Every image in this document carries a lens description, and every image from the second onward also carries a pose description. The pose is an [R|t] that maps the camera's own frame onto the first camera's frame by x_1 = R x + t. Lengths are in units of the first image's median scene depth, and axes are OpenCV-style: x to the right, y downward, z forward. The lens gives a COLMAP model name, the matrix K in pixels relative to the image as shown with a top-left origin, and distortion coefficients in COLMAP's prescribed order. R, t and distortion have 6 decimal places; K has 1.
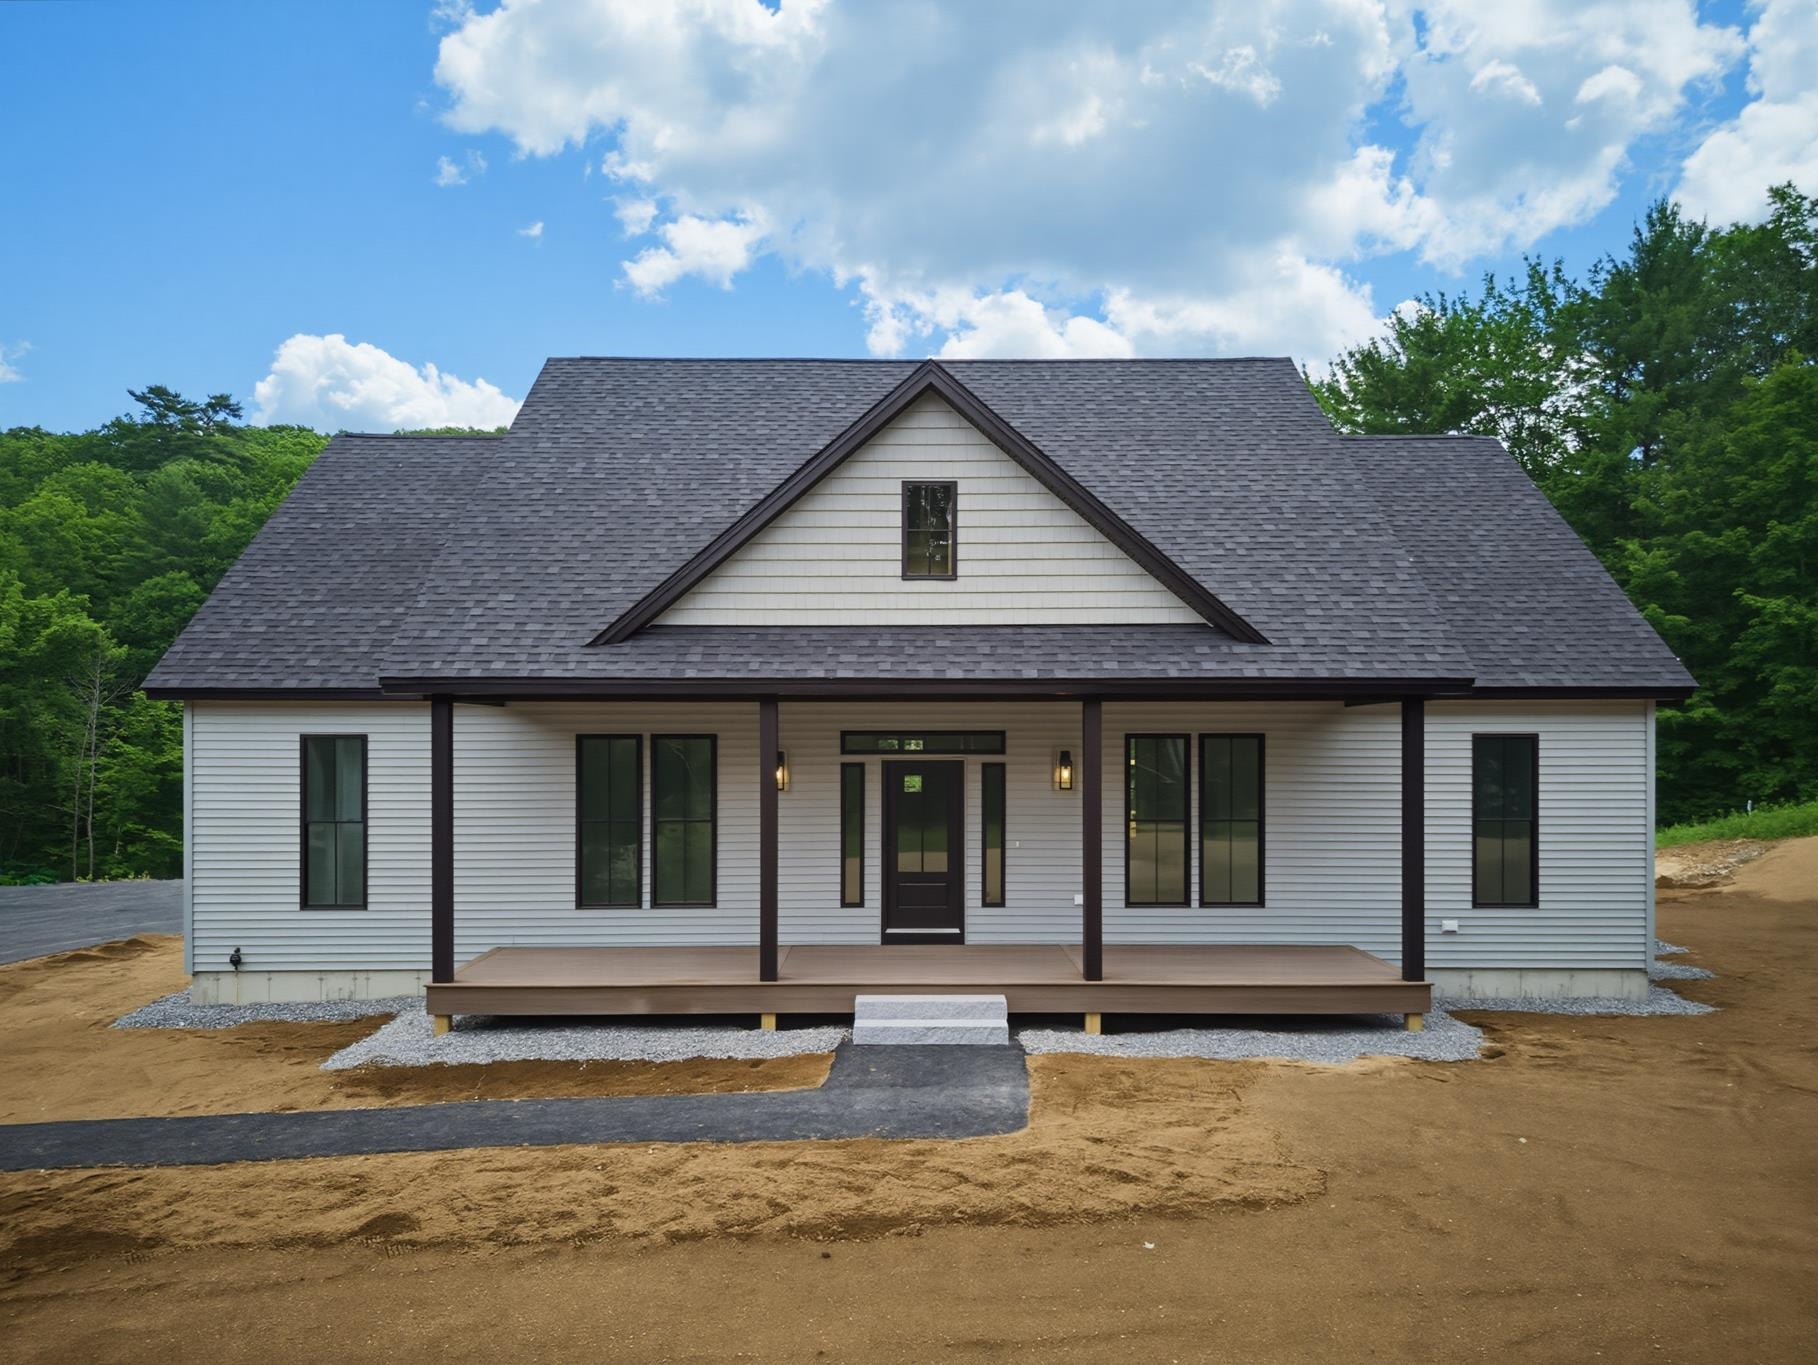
lens RADIAL K [[1352.4, 0, 909.0], [0, 1352.4, 682.5], [0, 0, 1]] dist [0.017506, -0.007921]
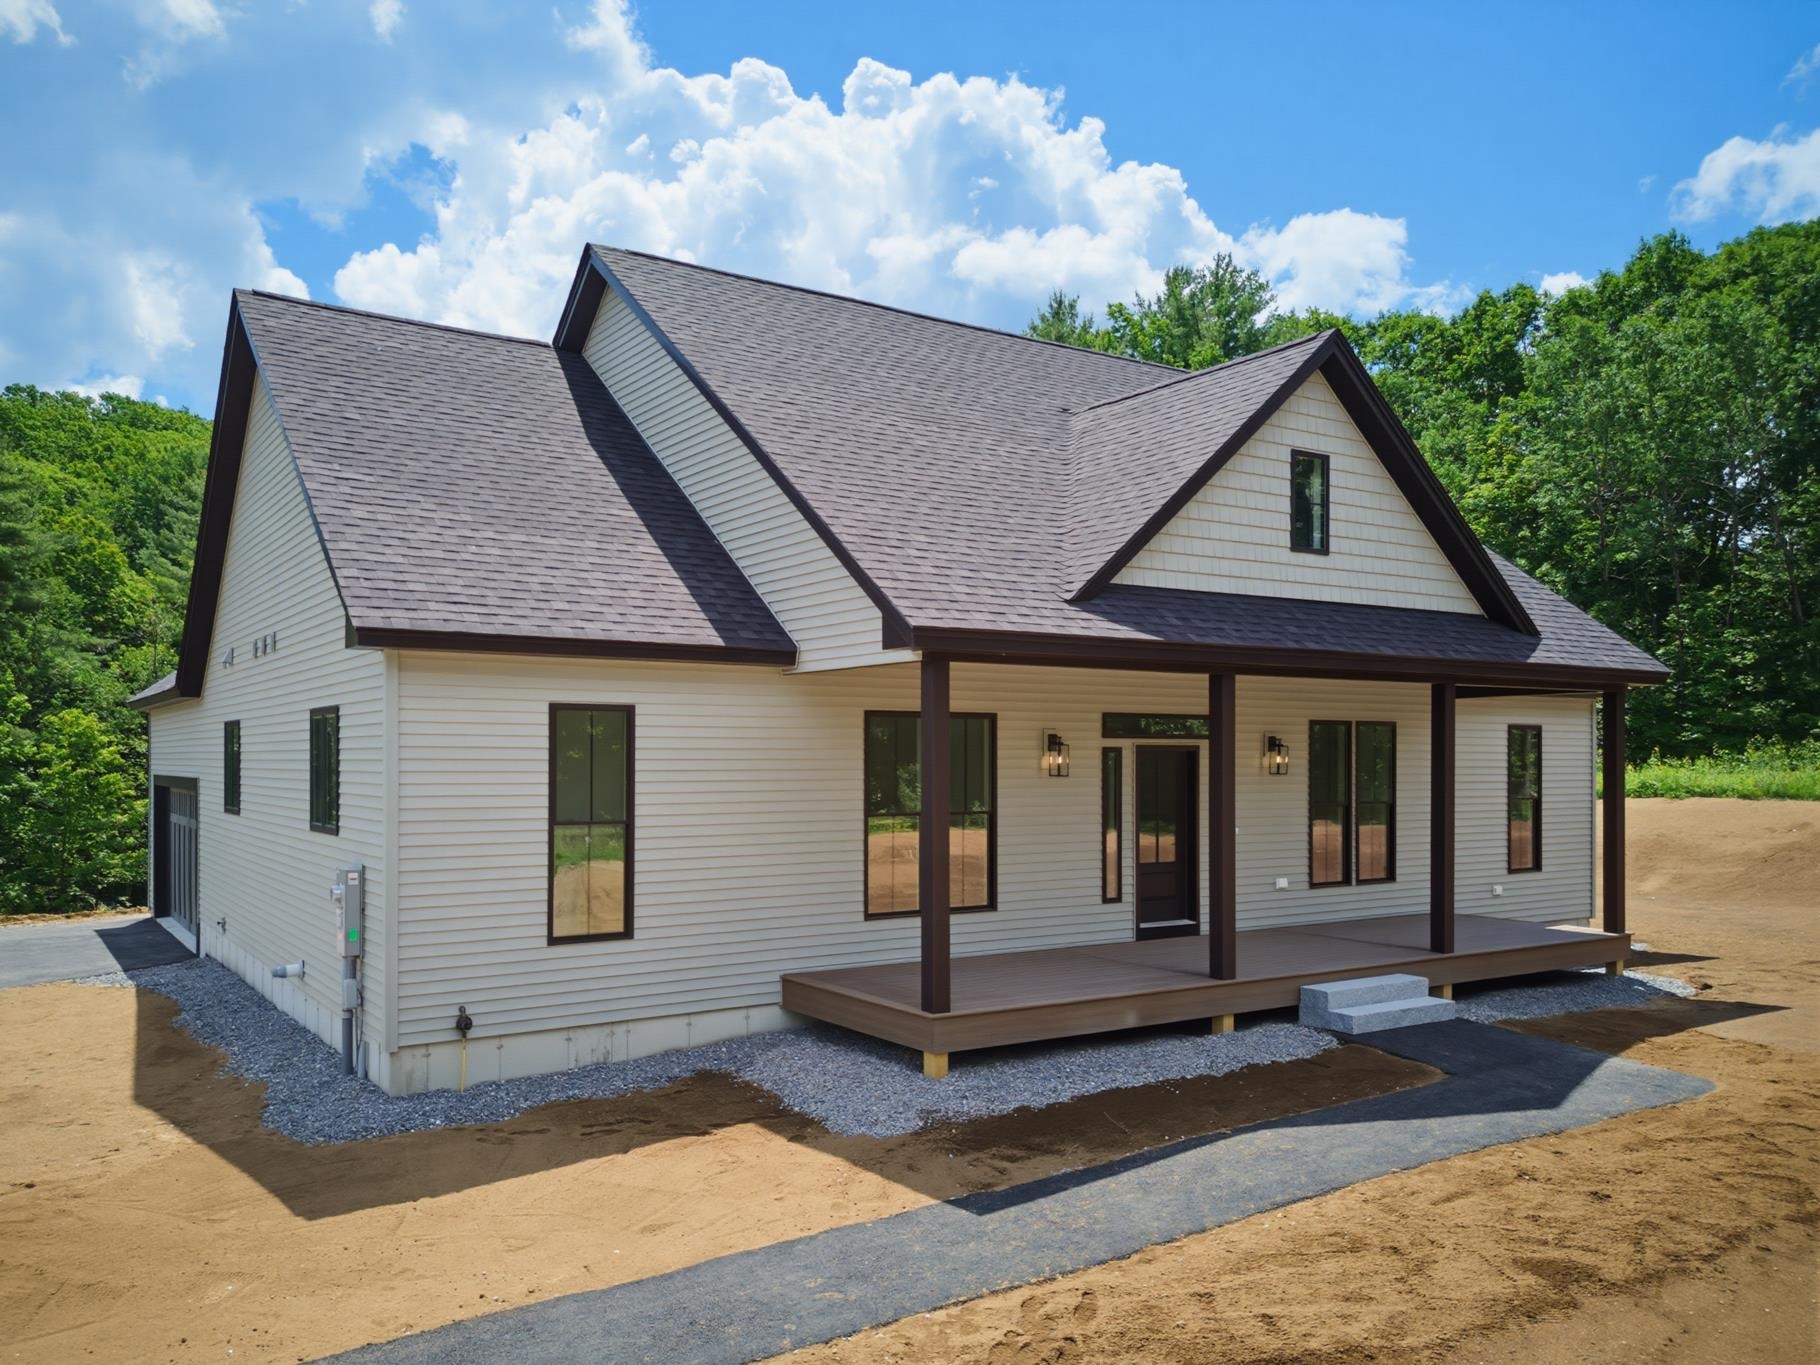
lens RADIAL K [[1374.9, 0, 848.2], [0, 1374.9, 751.6], [0, 0, 1]] dist [0.030071, -0.014337]
pose [[0.851373, 0.003374, 0.524551, -0.797733], [-0.024173, 0.999169, 0.032807, 0.041466], [-0.524004, -0.040611, 0.850747, 0.340440]]
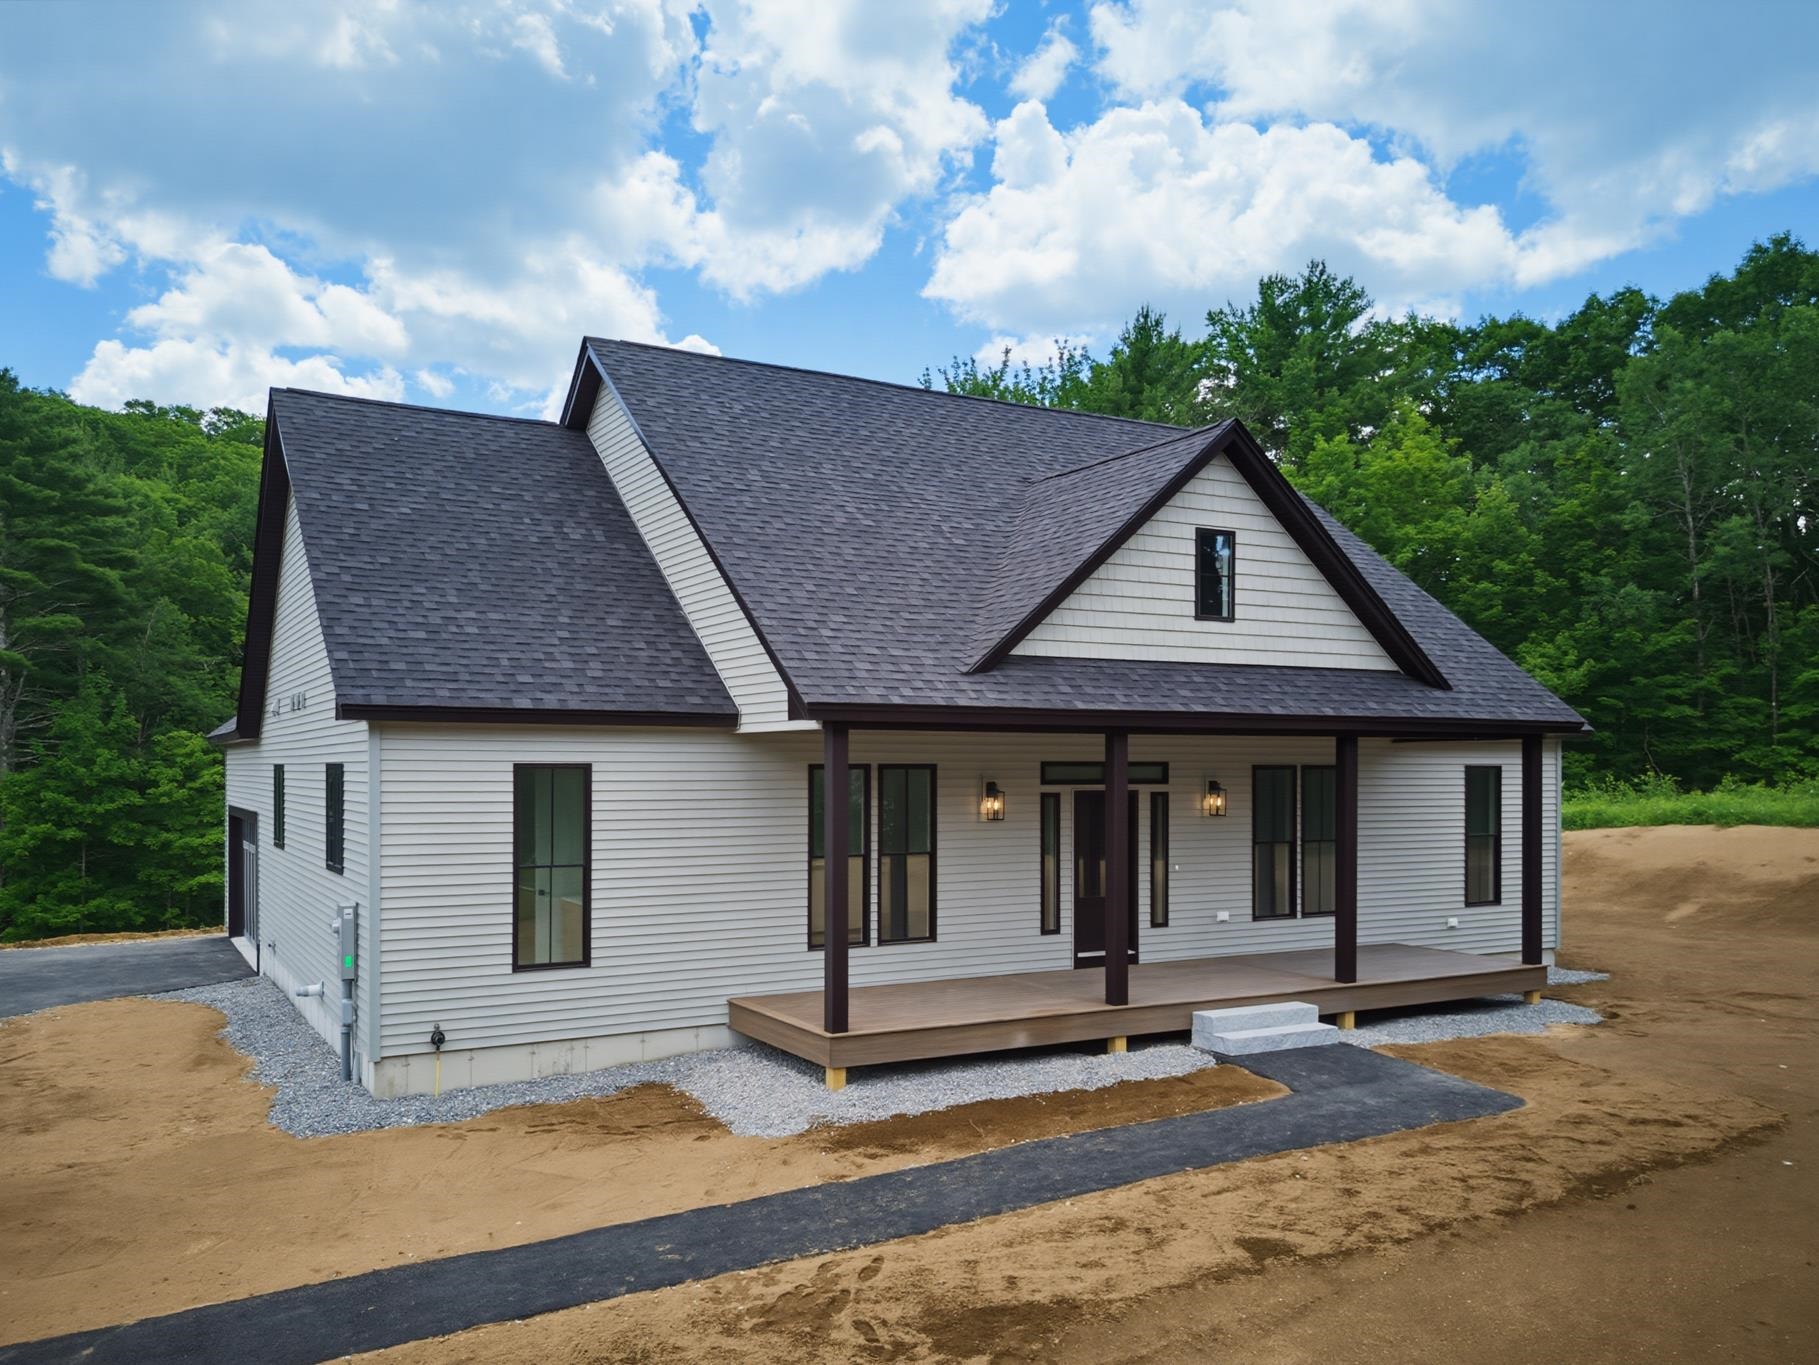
lens RADIAL K [[1431.7, 0, 903.3], [0, 1431.7, 764.5], [0, 0, 1]] dist [0.024460, -0.011056]
pose [[0.877389, 0.002324, 0.479774, -0.758449], [-0.022957, 0.999046, 0.037144, 0.000650], [-0.479230, -0.043604, 0.876606, 0.128684]]
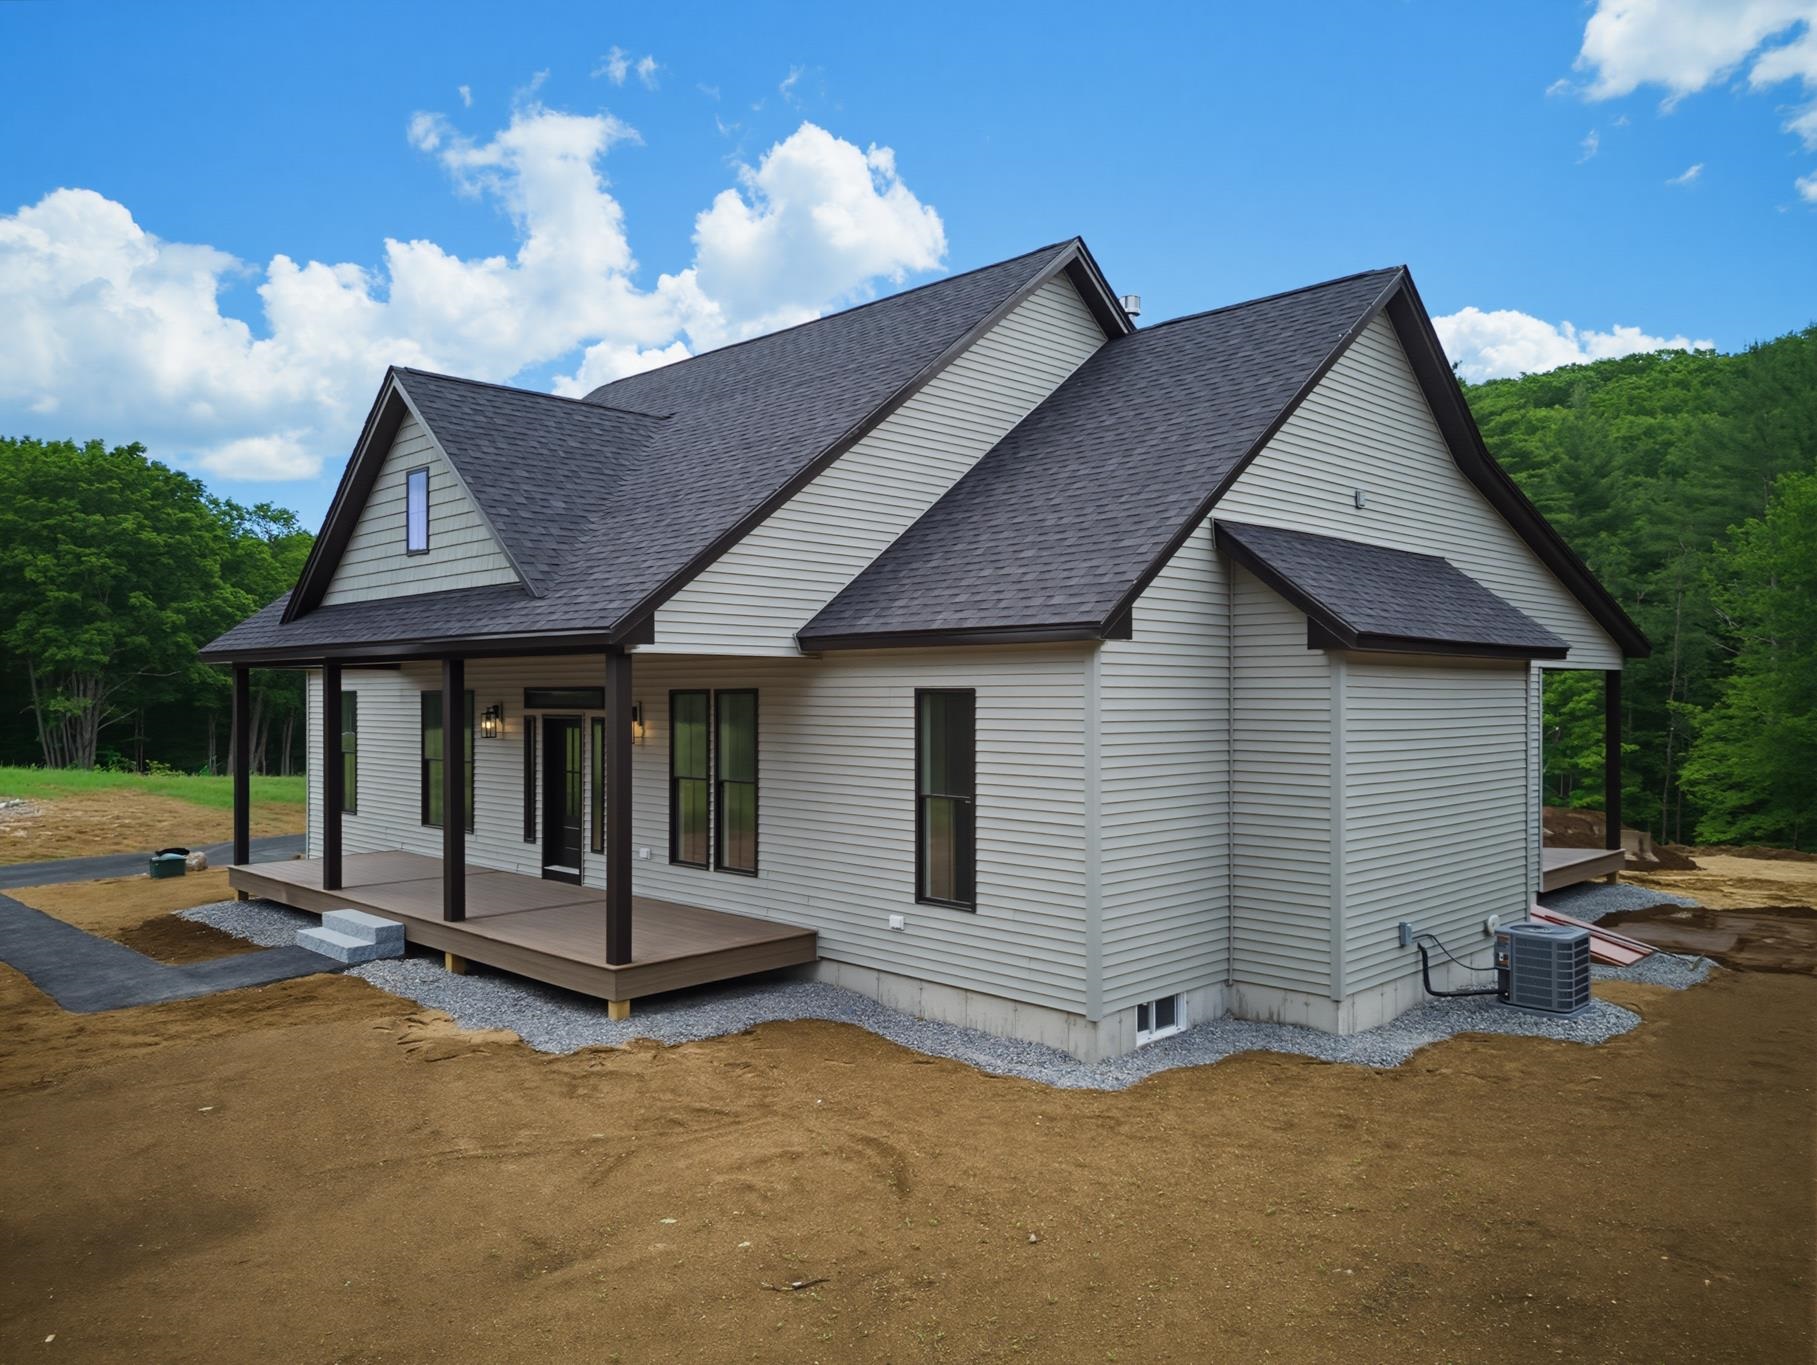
lens RADIAL K [[1319.2, 0, 908.5], [0, 1319.2, 682.5], [0, 0, 1]] dist [0.070073, -0.001224]
pose [[0.702737, -0.006277, -0.711422, 1.124727], [0.031606, 0.999249, 0.022404, 0.019109], [0.710748, -0.038229, 0.702408, 0.516747]]
